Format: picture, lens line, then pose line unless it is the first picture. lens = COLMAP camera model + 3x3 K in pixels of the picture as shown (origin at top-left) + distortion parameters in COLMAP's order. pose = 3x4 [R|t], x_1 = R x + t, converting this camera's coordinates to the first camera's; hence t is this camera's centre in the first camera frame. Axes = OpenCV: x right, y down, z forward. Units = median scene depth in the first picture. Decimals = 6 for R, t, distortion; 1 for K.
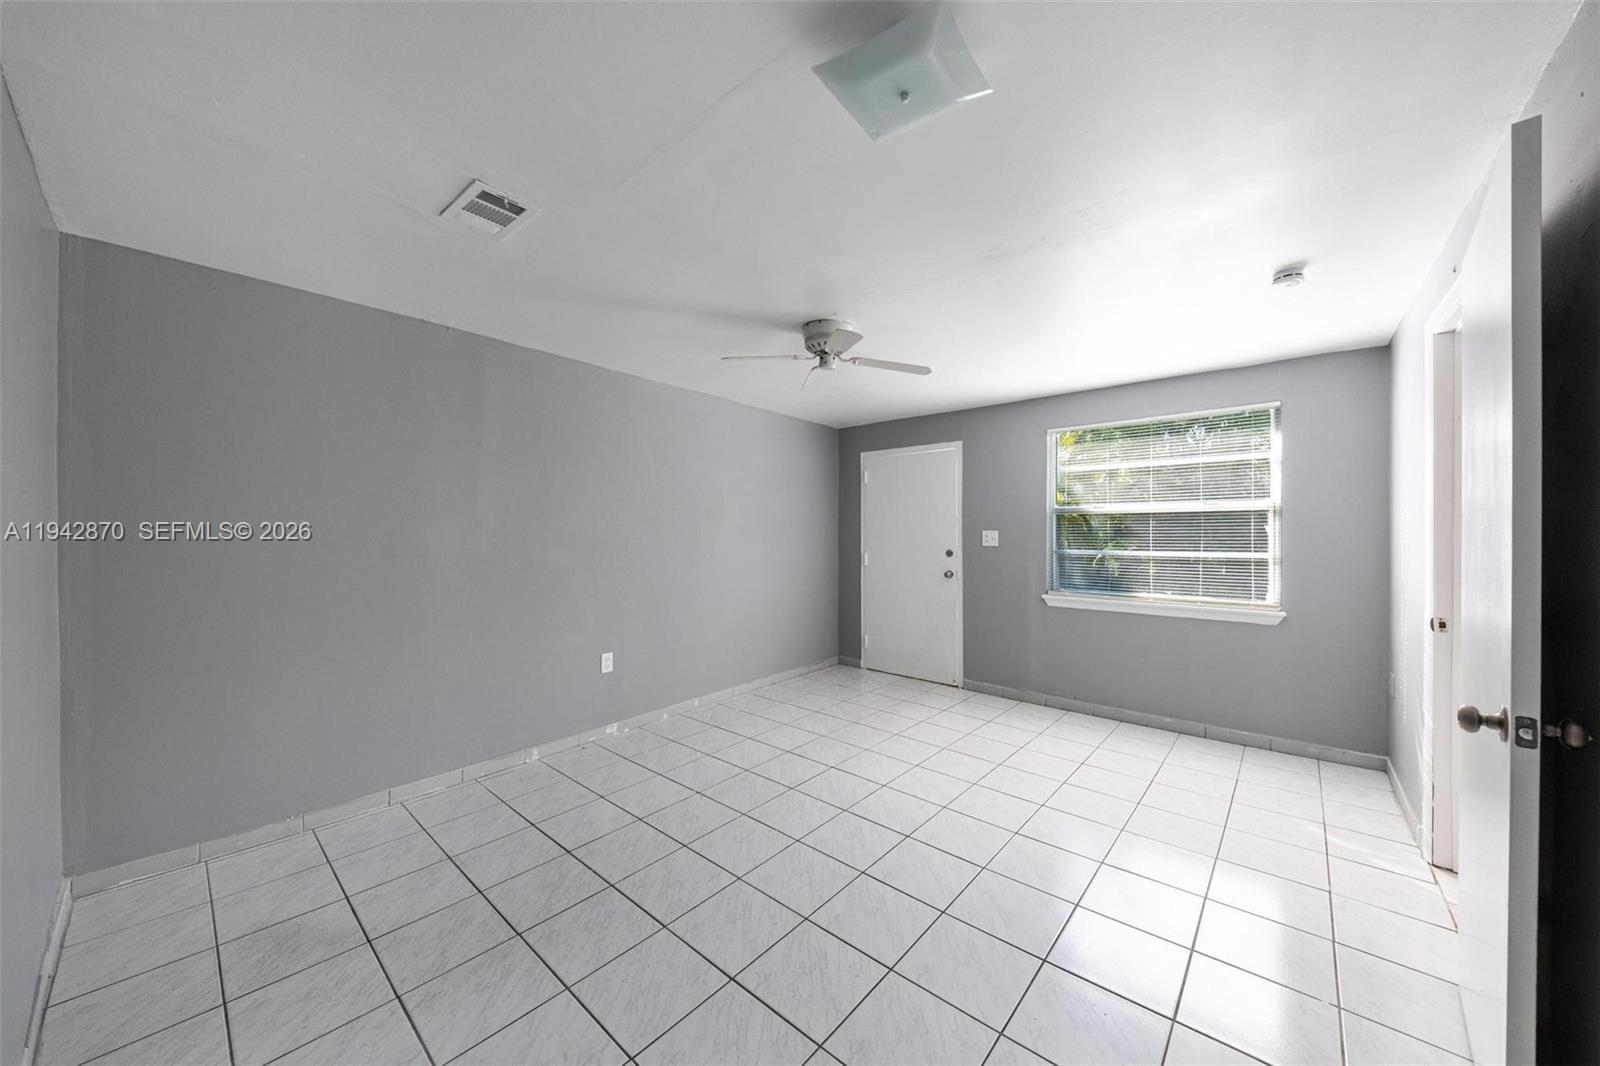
lens RADIAL K [[578.9, 0, 800.0], [0, 578.9, 533.0], [0, 0, 1]] dist [-0.000988, -0.000145]
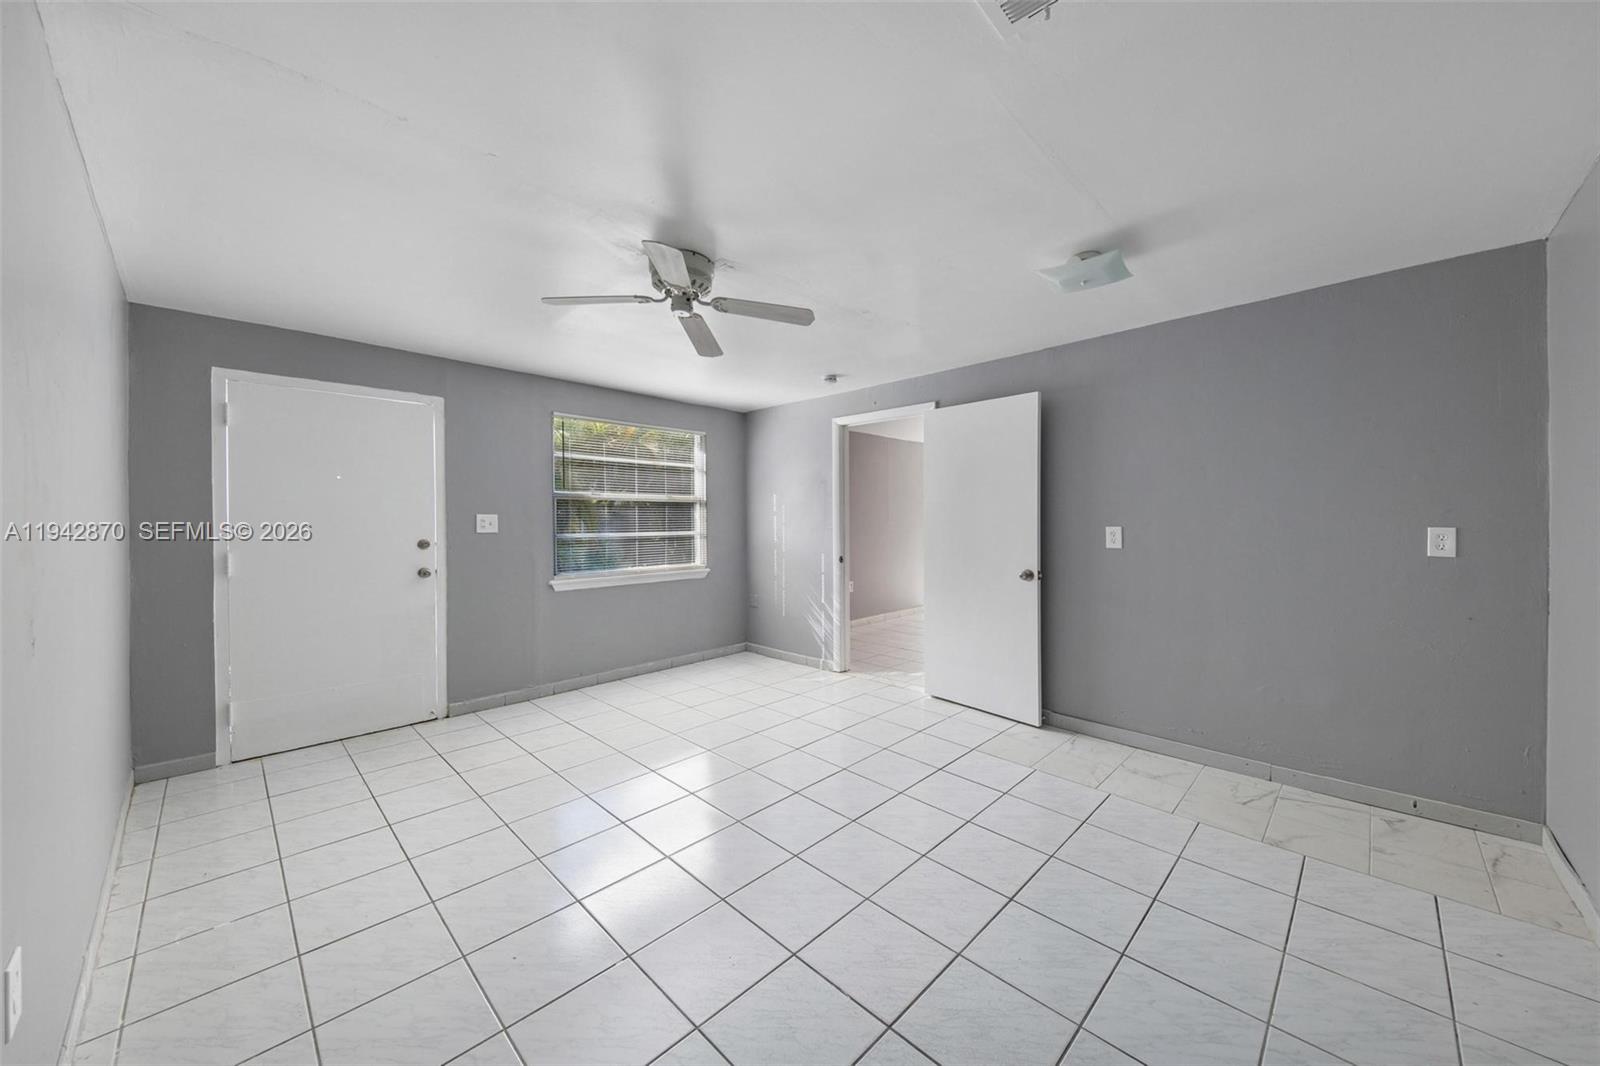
lens RADIAL K [[555.1, 0, 798.6], [0, 555.1, 522.9], [0, 0, 1]] dist [0.000880, -0.002462]
pose [[0.019154, -0.005175, 0.999803, -0.515337], [0.003107, 0.999982, 0.005116, 0.005944], [-0.999812, 0.003009, 0.019169, 0.582697]]
